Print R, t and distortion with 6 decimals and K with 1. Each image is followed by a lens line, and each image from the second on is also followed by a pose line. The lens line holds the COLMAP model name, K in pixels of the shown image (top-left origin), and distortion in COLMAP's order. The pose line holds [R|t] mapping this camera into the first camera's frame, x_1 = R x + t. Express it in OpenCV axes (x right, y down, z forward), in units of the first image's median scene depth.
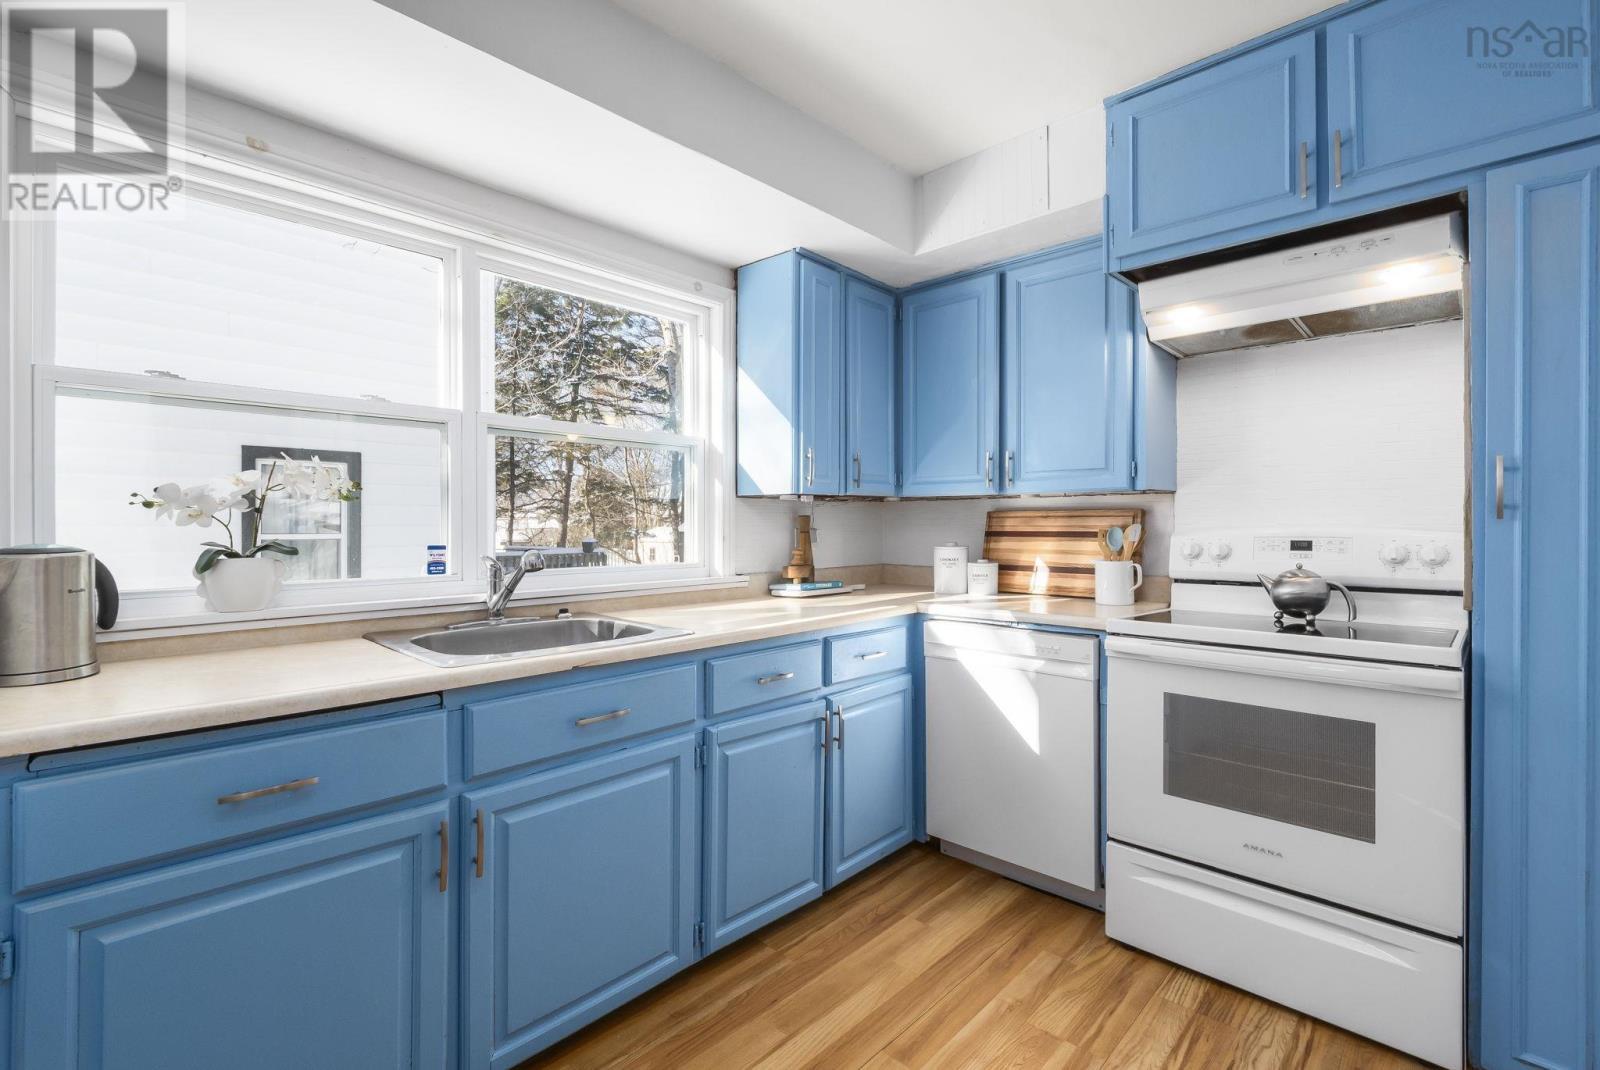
lens RADIAL K [[705.1, 0, 815.1], [0, 705.1, 531.7], [0, 0, 1]] dist [0.009173, -0.009207]
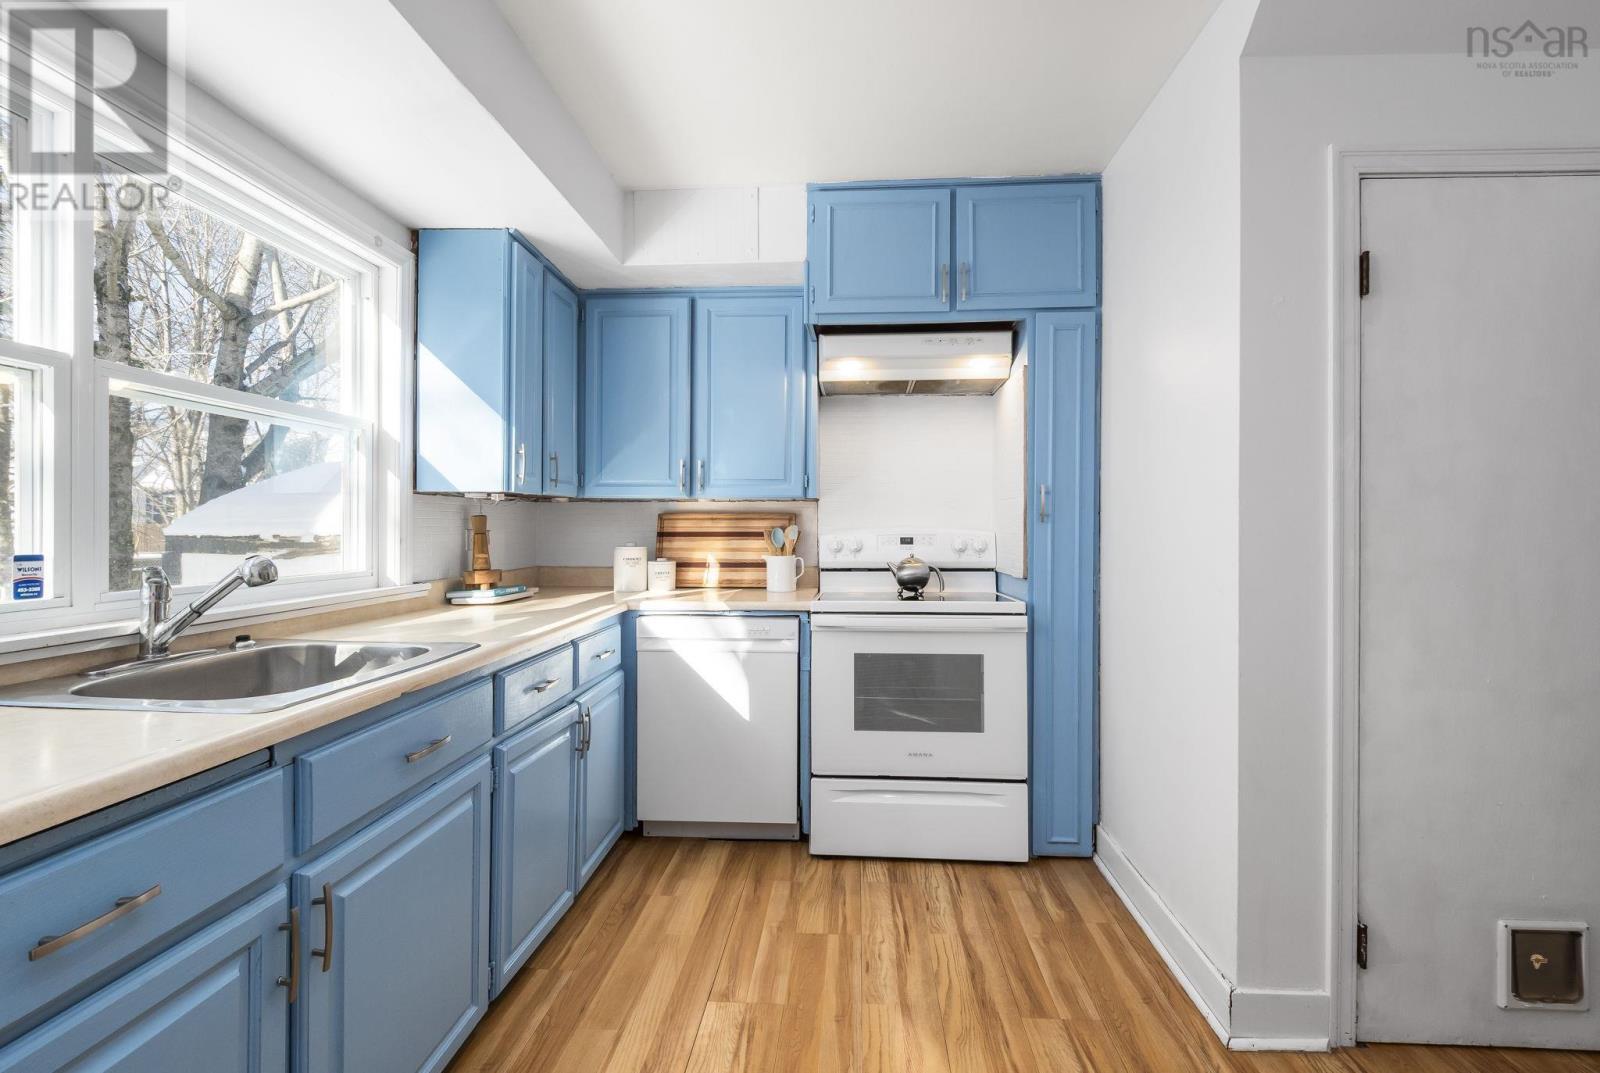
lens RADIAL K [[702.4, 0, 800.0], [0, 702.4, 536.5], [0, 0, 1]] dist [0.009430, -0.009394]
pose [[0.780248, -0.007182, 0.625429, -0.353086], [0.005204, 0.999974, 0.004990, 0.002590], [-0.625449, -0.000639, 0.780265, 0.038952]]
